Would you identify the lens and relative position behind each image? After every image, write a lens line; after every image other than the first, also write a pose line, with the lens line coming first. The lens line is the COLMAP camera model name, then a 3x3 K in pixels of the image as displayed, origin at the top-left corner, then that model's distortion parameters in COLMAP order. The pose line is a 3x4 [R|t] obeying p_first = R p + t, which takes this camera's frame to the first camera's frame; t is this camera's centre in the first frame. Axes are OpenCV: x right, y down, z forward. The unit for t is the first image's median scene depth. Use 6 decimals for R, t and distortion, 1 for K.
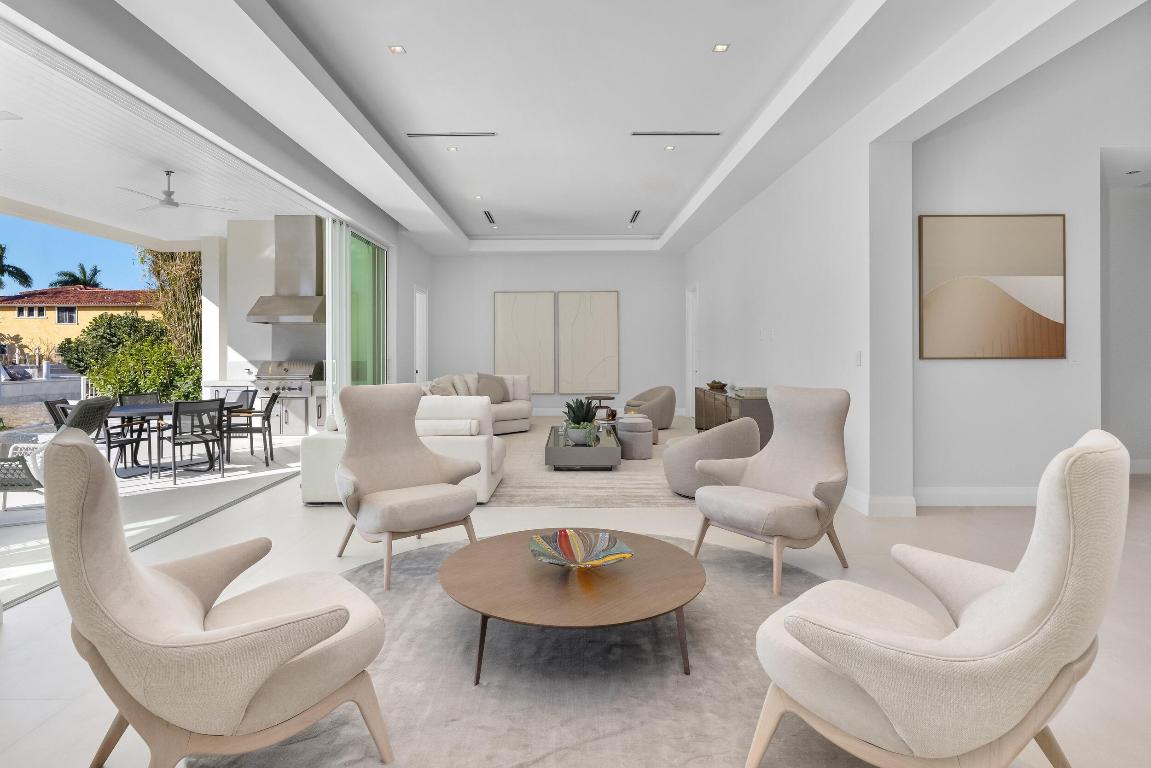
lens RADIAL K [[600.3, 0, 572.7], [0, 600.3, 345.1], [0, 0, 1]] dist [-0.002819, -0.000138]
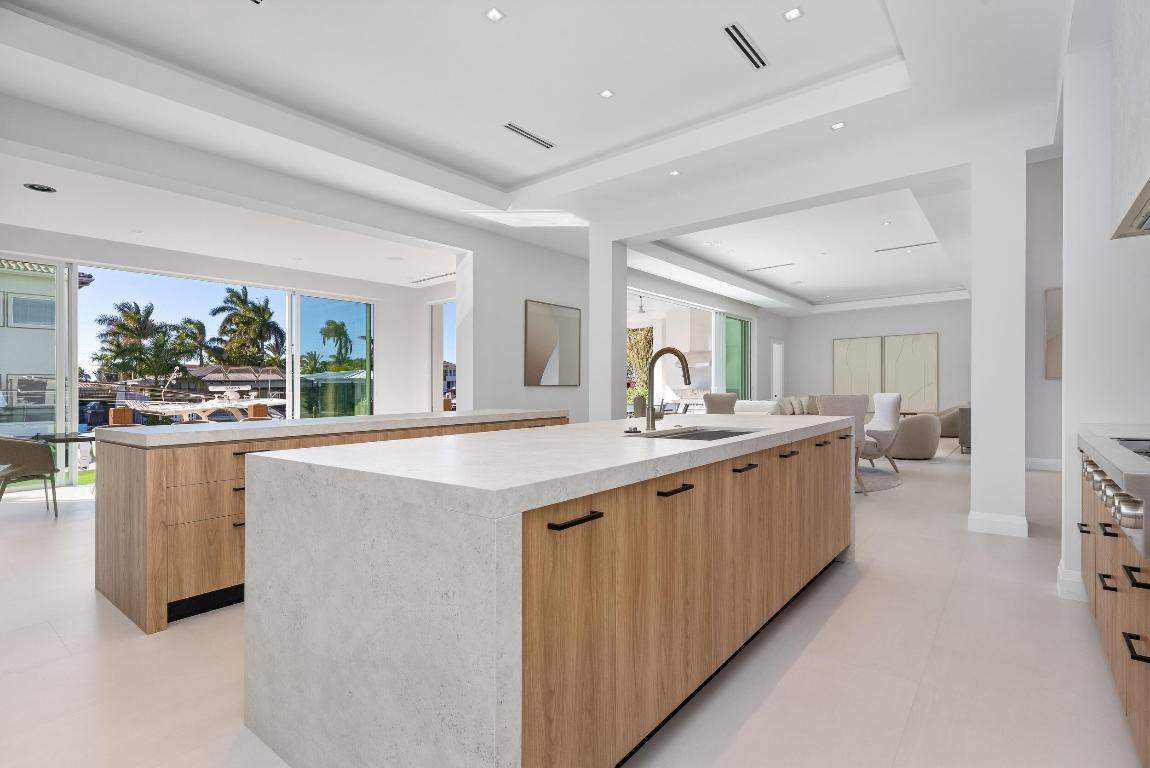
lens RADIAL K [[560.2, 0, 575.0], [0, 560.2, 384.0], [0, 0, 1]] dist [-0.000090, -0.000361]
pose [[0.776146, -0.015903, -0.630353, 0.231073], [0.019294, 0.999813, -0.001466, 0.006671], [0.630258, -0.011024, 0.776307, -0.412097]]
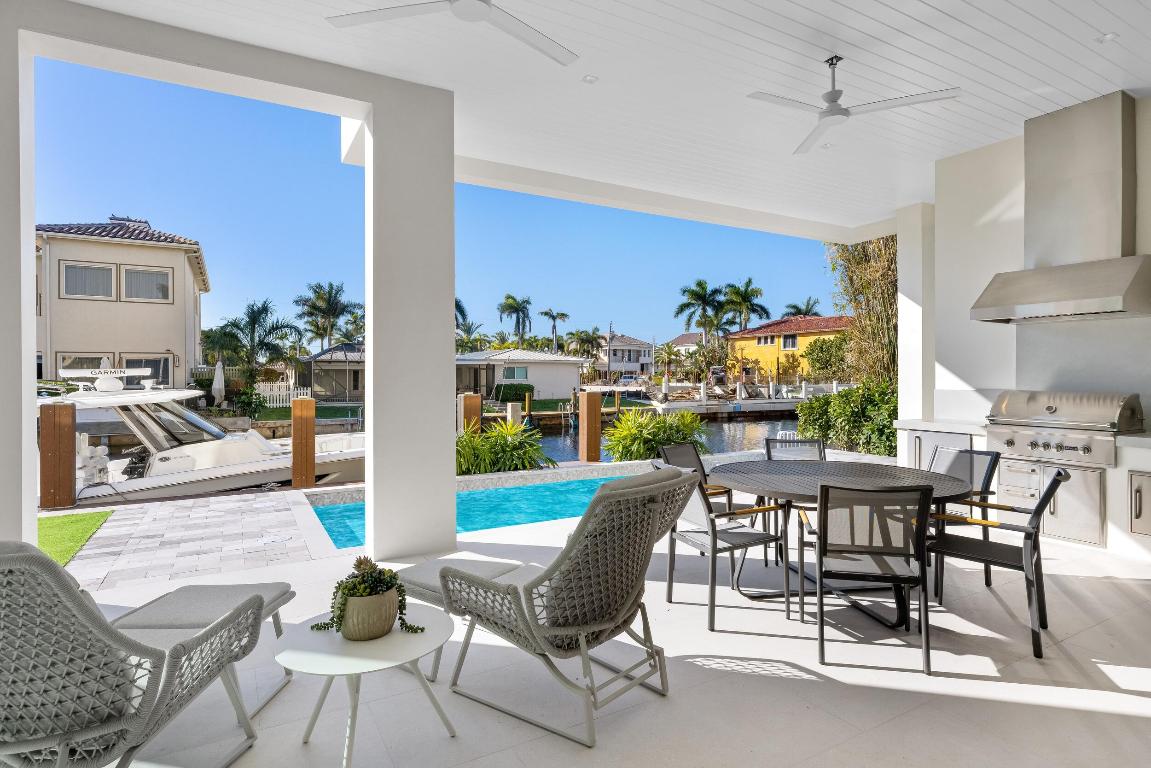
lens RADIAL K [[608.3, 0, 575.5], [0, 608.3, 384.0], [0, 0, 1]] dist [0.000287, -0.000196]
pose [[0.495334, 0.013811, -0.868593, -0.185446], [0.010861, 0.999697, 0.022090, 0.003264], [0.868635, -0.020376, 0.495034, 0.317367]]
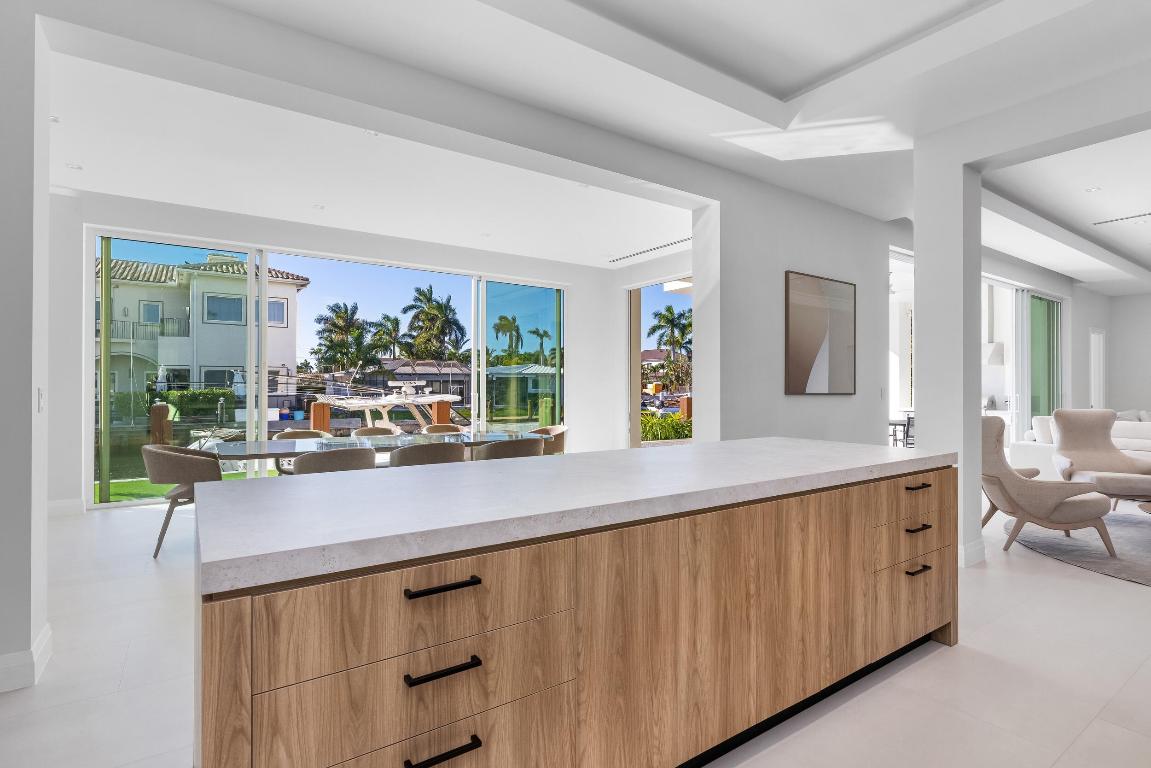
lens RADIAL K [[570.7, 0, 575.5], [0, 570.7, 384.0], [0, 0, 1]] dist [-0.040679, 0.000086]
pose [[0.568366, 0.000907, -0.822775, 0.034006], [0.004542, 0.999981, 0.004240, -0.004003], [0.822763, -0.006147, 0.568351, -0.312610]]
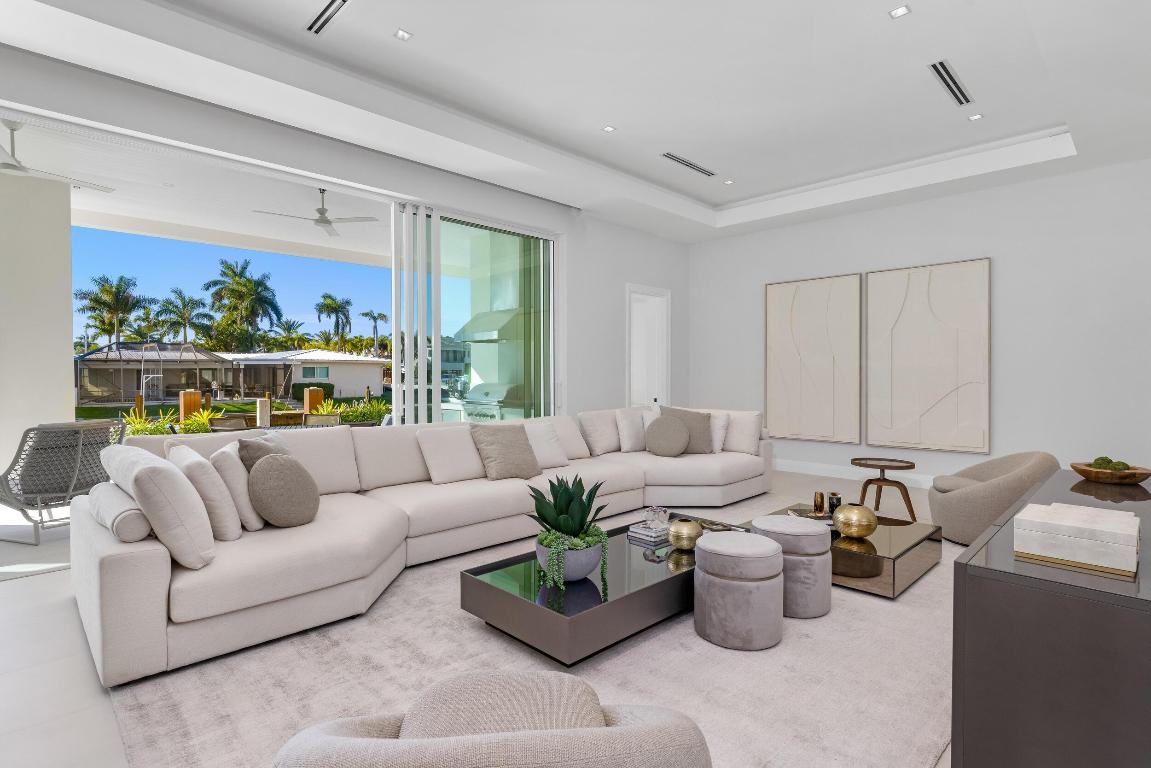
lens RADIAL K [[584.7, 0, 575.5], [0, 584.7, 384.0], [0, 0, 1]] dist [0.000892, 0.000224]
pose [[0.702619, 0.012693, -0.711453, 0.189473], [0.008476, 0.999621, 0.026205, 0.003744], [0.711515, -0.024442, 0.702245, 0.396798]]
